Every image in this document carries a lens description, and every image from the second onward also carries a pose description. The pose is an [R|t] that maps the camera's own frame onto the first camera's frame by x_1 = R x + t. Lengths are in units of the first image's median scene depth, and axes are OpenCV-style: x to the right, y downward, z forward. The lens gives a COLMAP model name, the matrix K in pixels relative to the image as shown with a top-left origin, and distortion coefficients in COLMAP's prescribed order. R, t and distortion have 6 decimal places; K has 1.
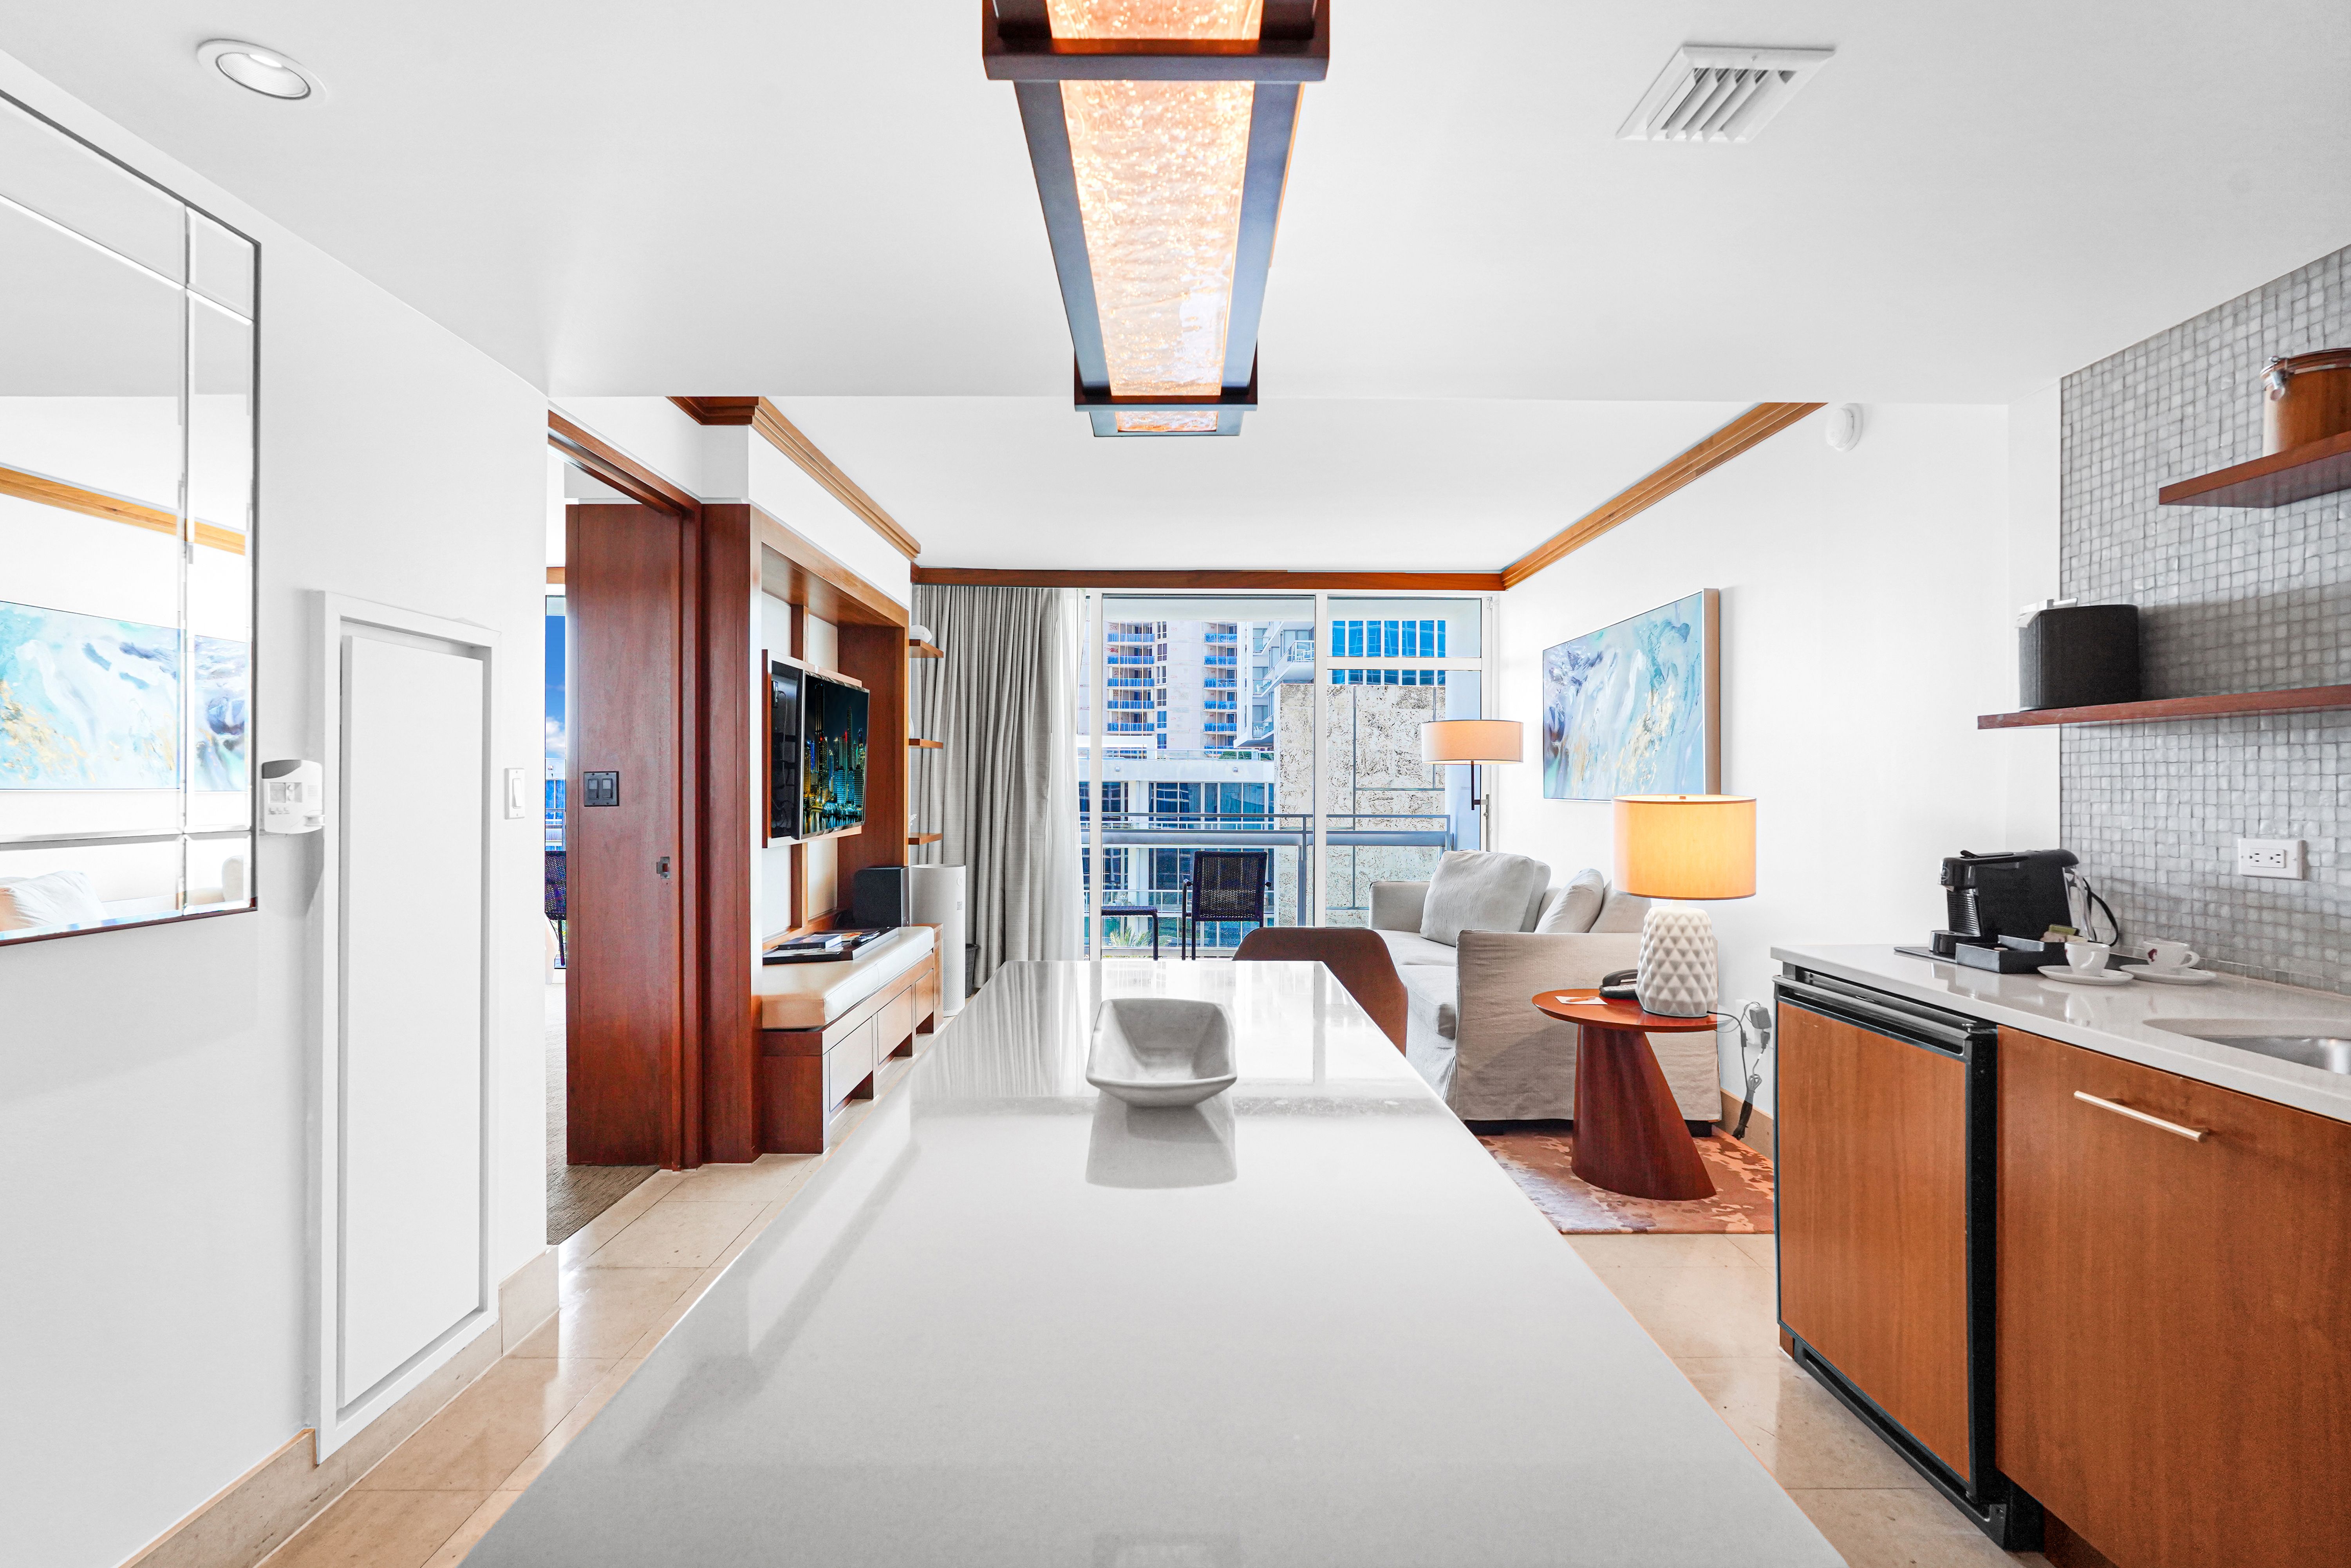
lens RADIAL K [[1114.0, 0, 1178.3], [0, 1114.0, 783.4], [0, 0, 1]] dist [-0.015679, 0.008405]
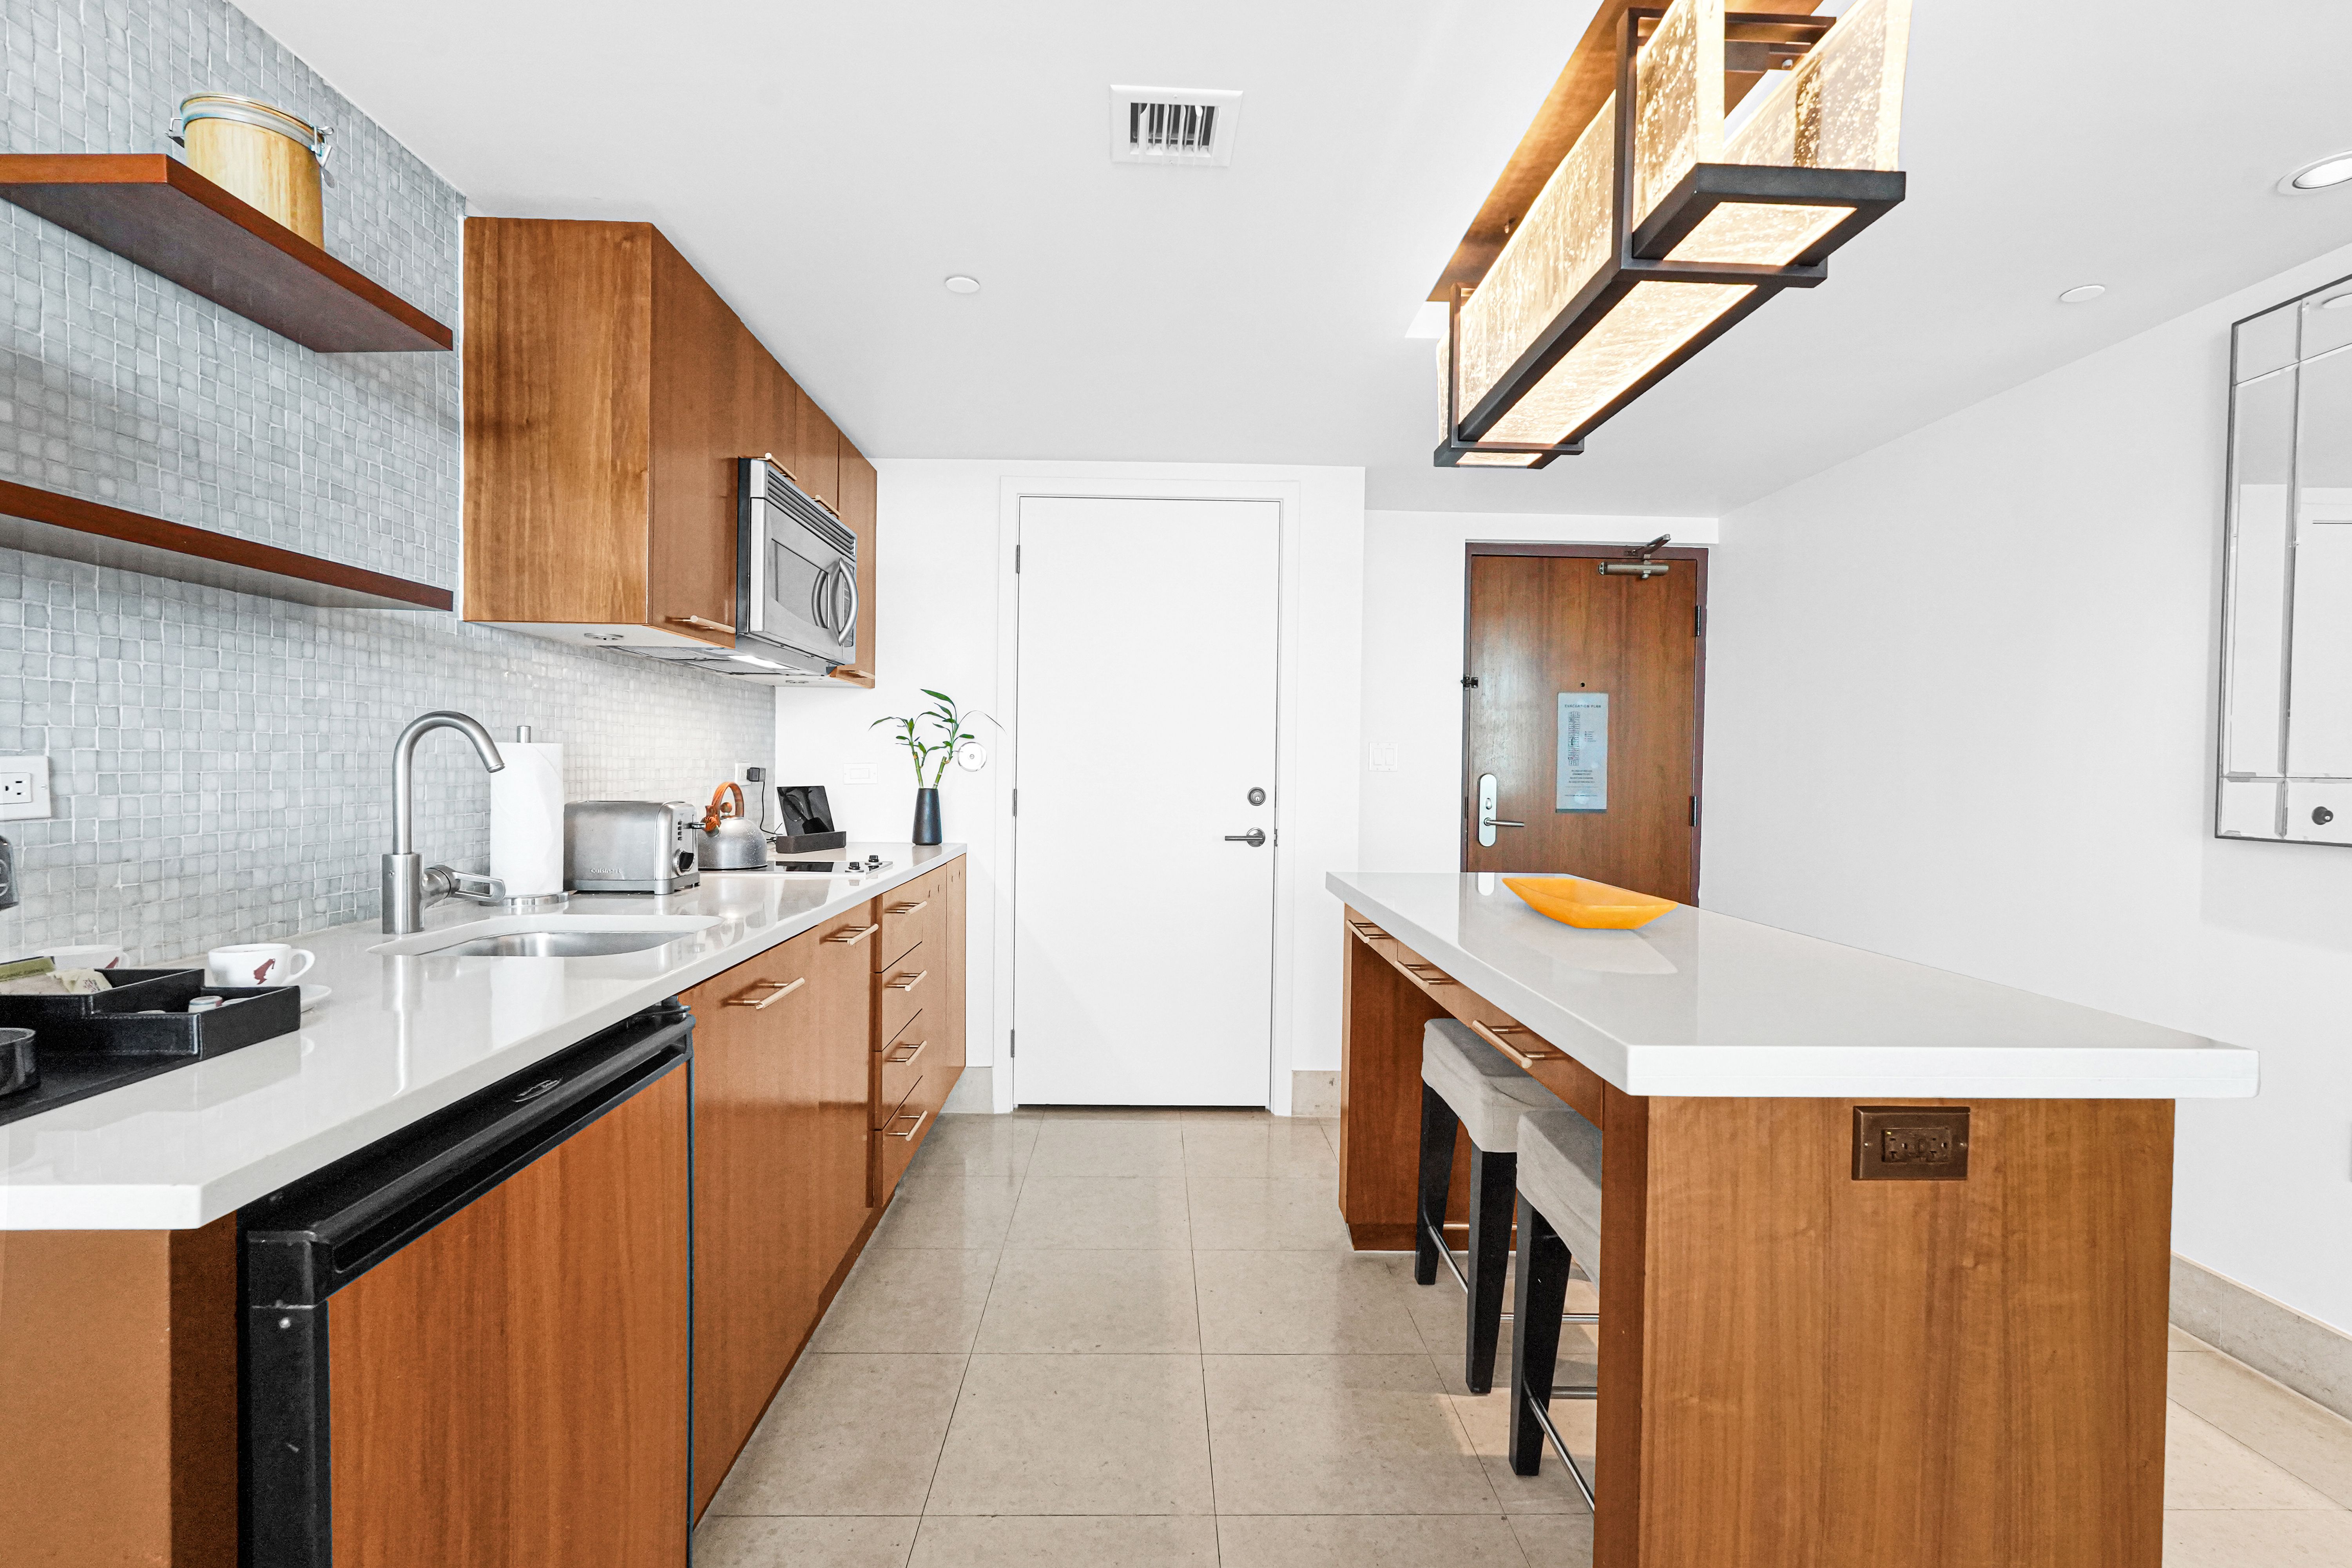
lens RADIAL K [[1063.1, 0, 1176.0], [0, 1063.1, 784.0], [0, 0, 1]] dist [-0.019757, 0.009412]
pose [[-0.999713, -0.016396, -0.017471, 0.218050], [-0.016693, 0.999716, 0.017009, 0.026832], [0.017187, 0.017295, -0.999703, 0.942118]]
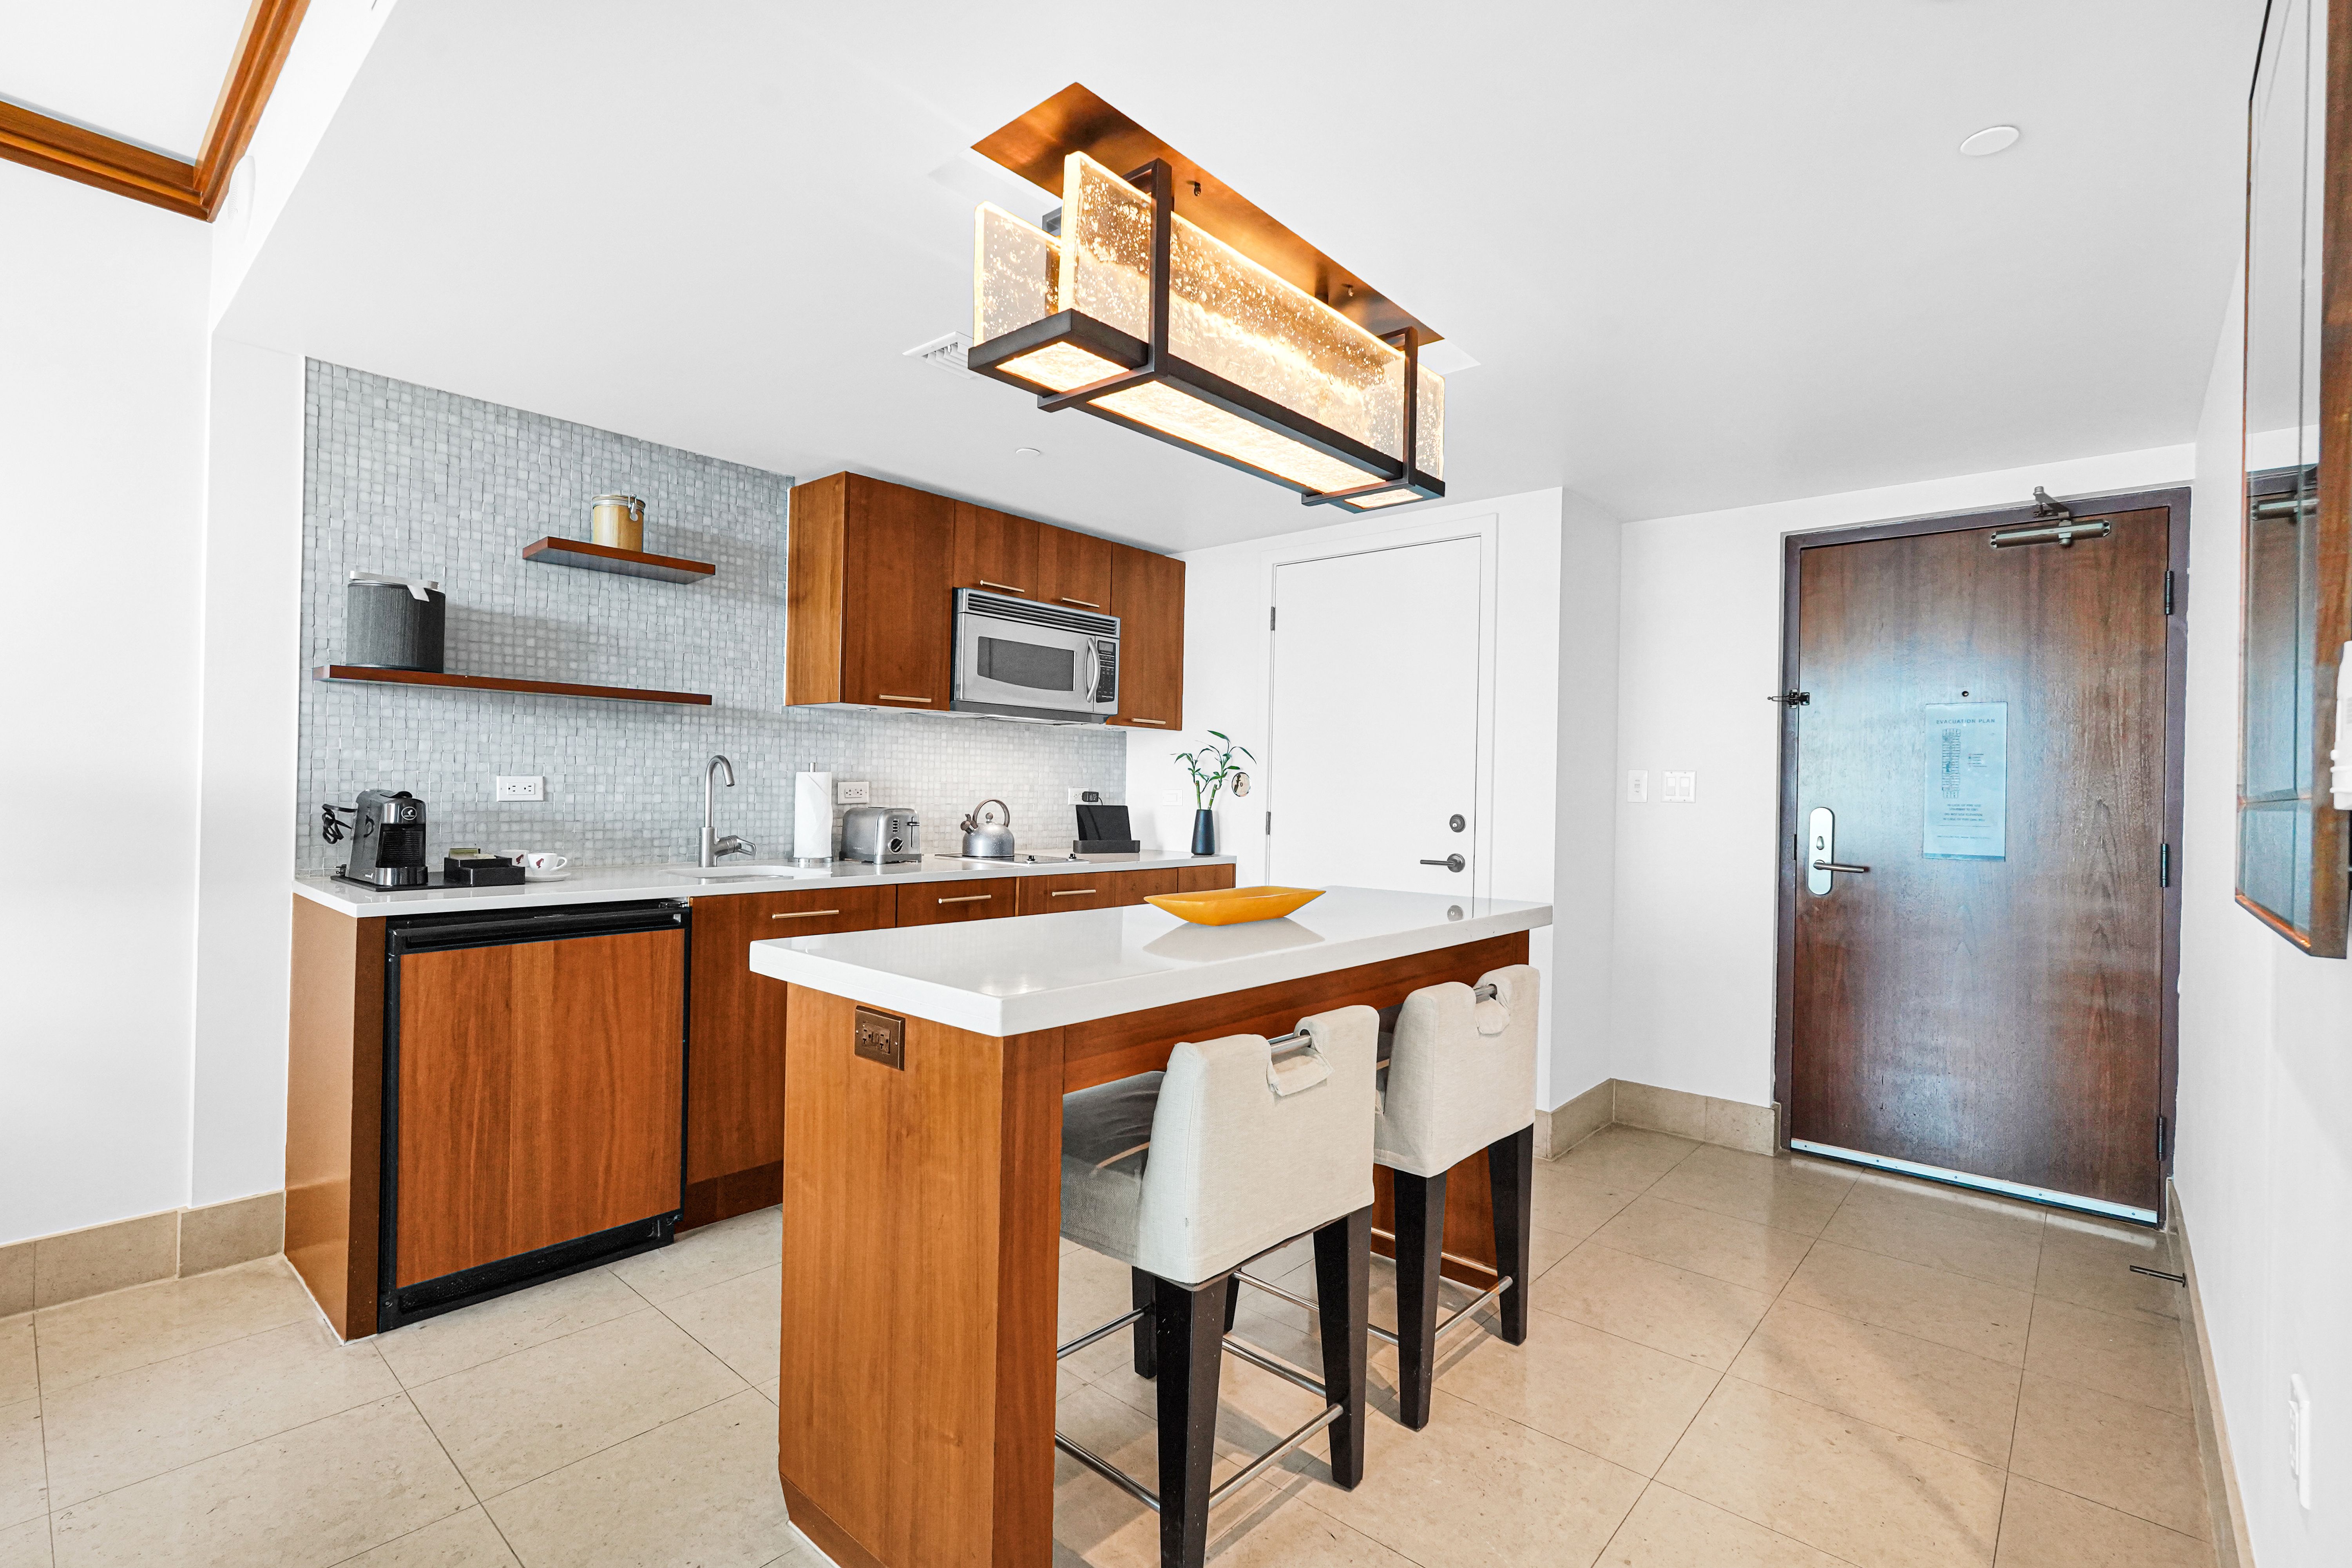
lens RADIAL K [[1065.6, 0, 1177.6], [0, 1065.6, 781.7], [0, 0, 1]] dist [-0.021285, 0.013144]
pose [[-0.745093, -0.015458, 0.666781, -0.399895], [-0.024581, 0.999689, -0.004292, 0.025101], [-0.666507, -0.019588, -0.745241, 0.890223]]
